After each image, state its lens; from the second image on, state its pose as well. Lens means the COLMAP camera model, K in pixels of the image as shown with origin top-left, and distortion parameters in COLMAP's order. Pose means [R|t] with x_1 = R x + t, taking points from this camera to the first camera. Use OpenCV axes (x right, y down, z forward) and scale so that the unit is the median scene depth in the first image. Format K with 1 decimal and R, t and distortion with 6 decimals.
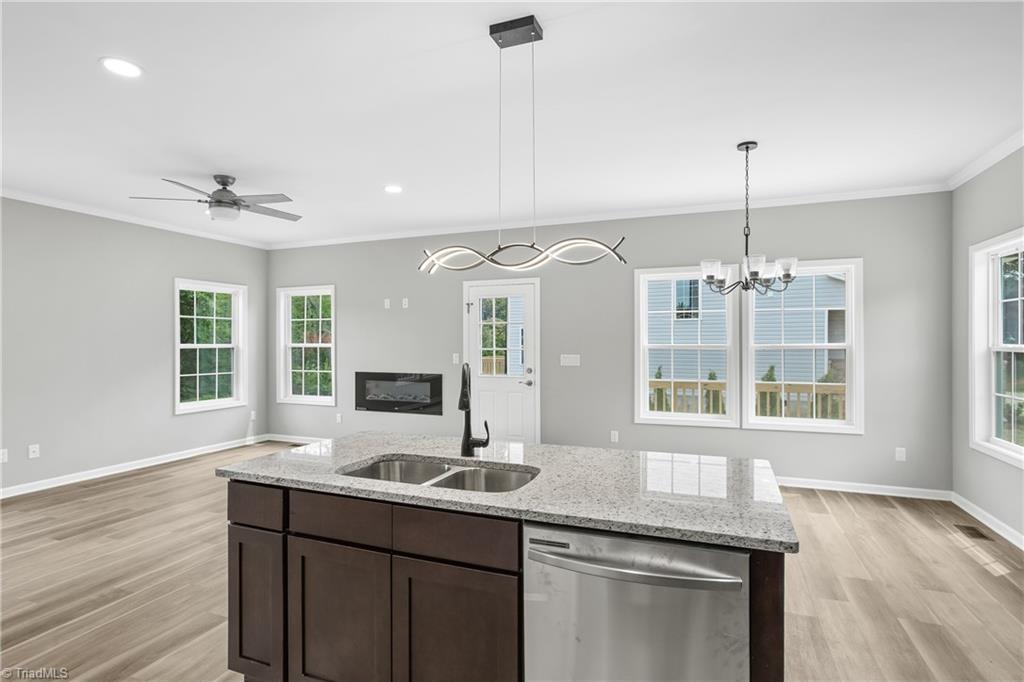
lens RADIAL K [[522.3, 0, 512.0], [0, 522.3, 341.0], [0, 0, 1]] dist [-0.039105, 0.031910]
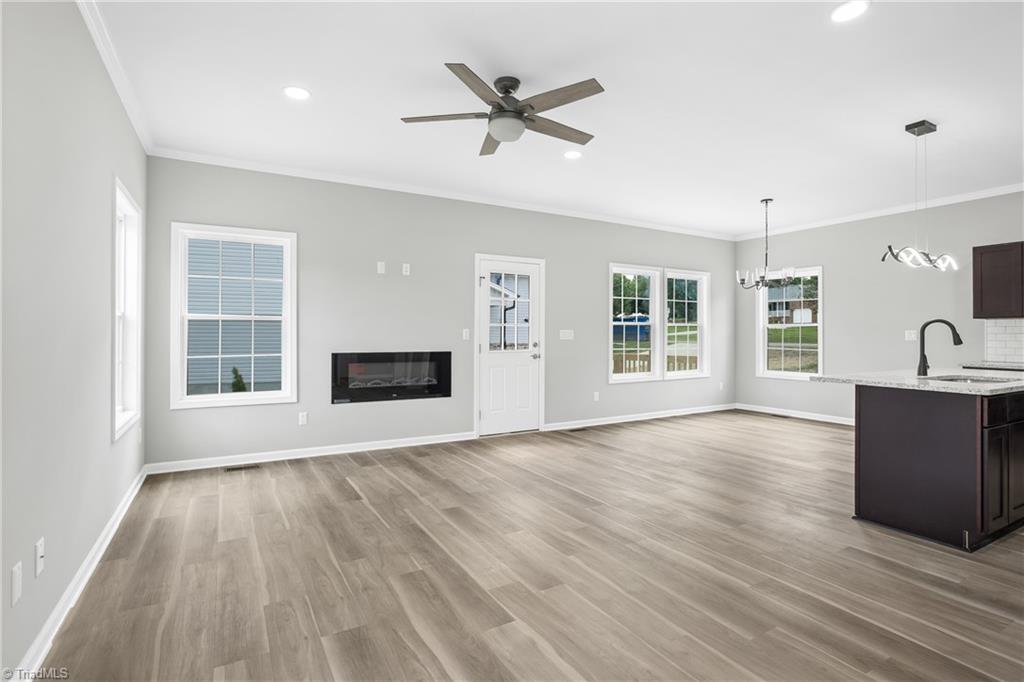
lens RADIAL K [[494.5, 0, 525.6], [0, 494.5, 334.7], [0, 0, 1]] dist [-0.054232, 0.030494]
pose [[0.625181, 0.000662, 0.780479, -0.779187], [-0.003742, 0.999991, 0.002149, 0.034160], [-0.780471, -0.004264, 0.625178, 0.384874]]
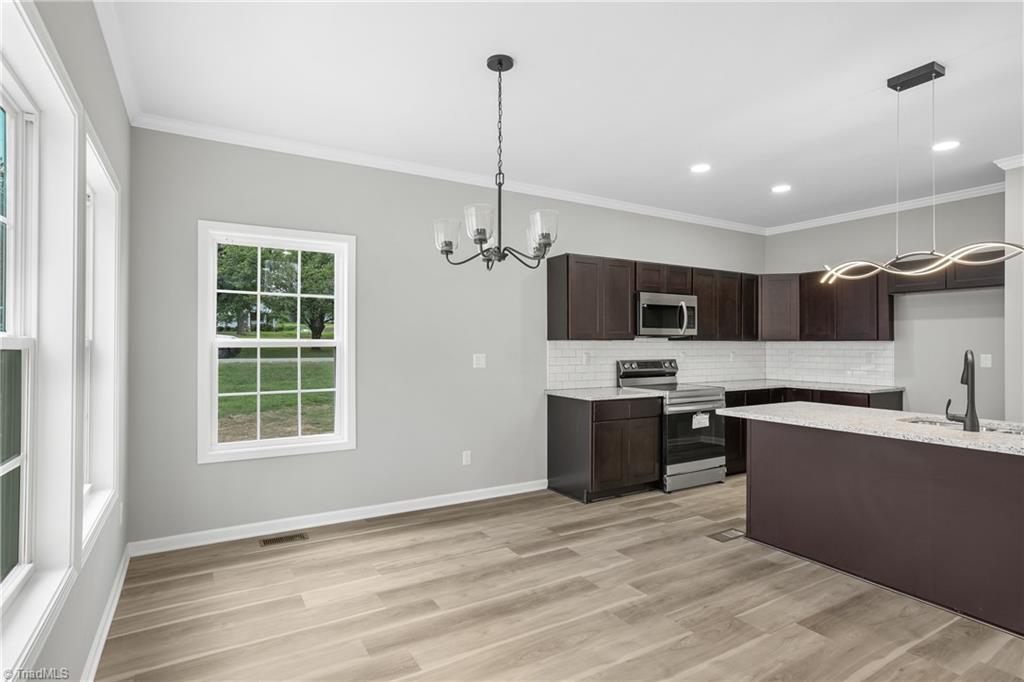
lens RADIAL K [[513.6, 0, 487.4], [0, 513.6, 341.5], [0, 0, 1]] dist [-0.011375, 0.002348]
pose [[-0.766920, 0.002371, 0.641738, 0.006140], [-0.000628, 0.999990, -0.004444, 0.009575], [-0.641742, -0.003811, -0.766911, 0.954962]]
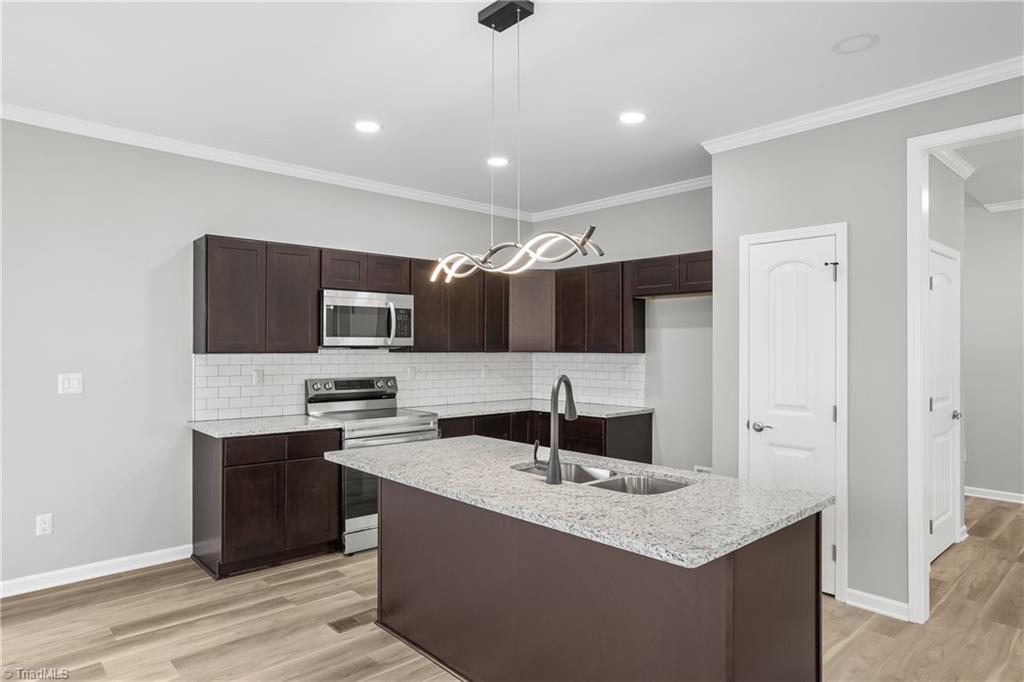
lens RADIAL K [[617.1, 0, 481.5], [0, 617.1, 342.3], [0, 0, 1]] dist [-0.054993, 0.053126]
pose [[-0.884232, 0.002369, 0.467042, -0.166624], [-0.001426, 0.999969, -0.007772, -0.003723], [-0.467046, -0.007538, -0.884201, 0.737279]]
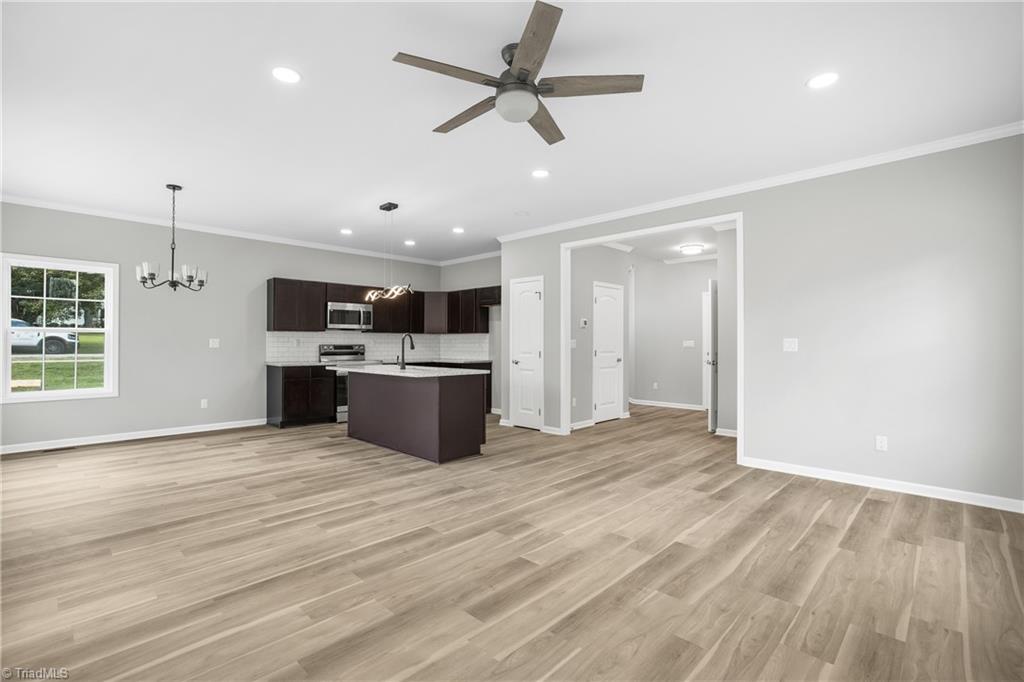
lens RADIAL K [[478.3, 0, 486.2], [0, 478.3, 342.7], [0, 0, 1]] dist [-0.045952, 0.025393]
pose [[-0.901797, -0.002509, 0.432153, -0.555311], [-0.003361, 0.999994, -0.001209, 0.032914], [-0.432147, -0.002543, -0.901799, 1.105806]]
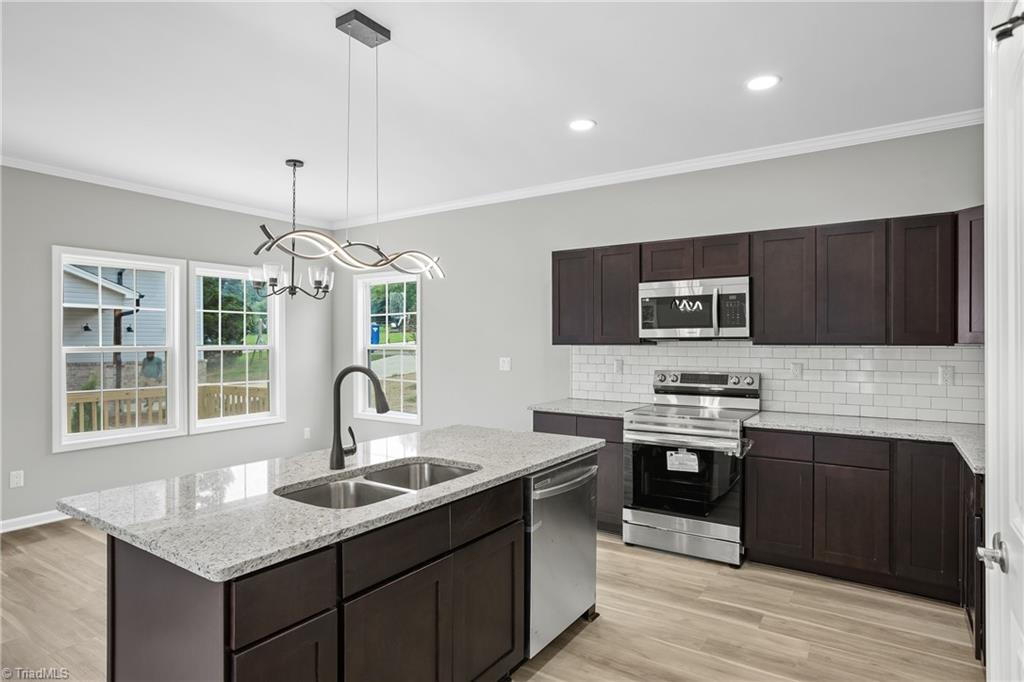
lens RADIAL K [[560.2, 0, 507.9], [0, 560.2, 343.0], [0, 0, 1]] dist [-0.041862, 0.034868]
pose [[0.217933, -0.001253, 0.975963, -0.362185], [0.001211, 0.999999, 0.001014, 0.000513], [-0.975963, 0.000961, 0.217934, 0.187599]]
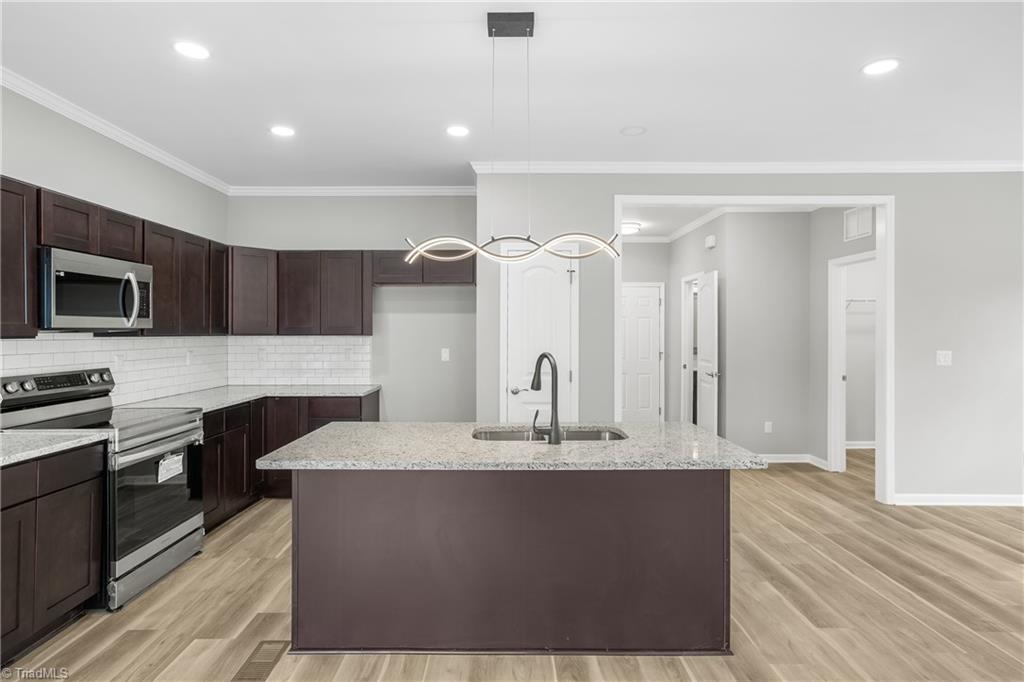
lens RADIAL K [[567.4, 0, 499.8], [0, 567.4, 332.9], [0, 0, 1]] dist [-0.042829, 0.052614]
pose [[-0.934337, 0.001180, -0.356388, 0.158809], [0.000132, 0.999996, 0.002966, -0.002062], [0.356390, 0.002725, -0.934333, 0.752328]]
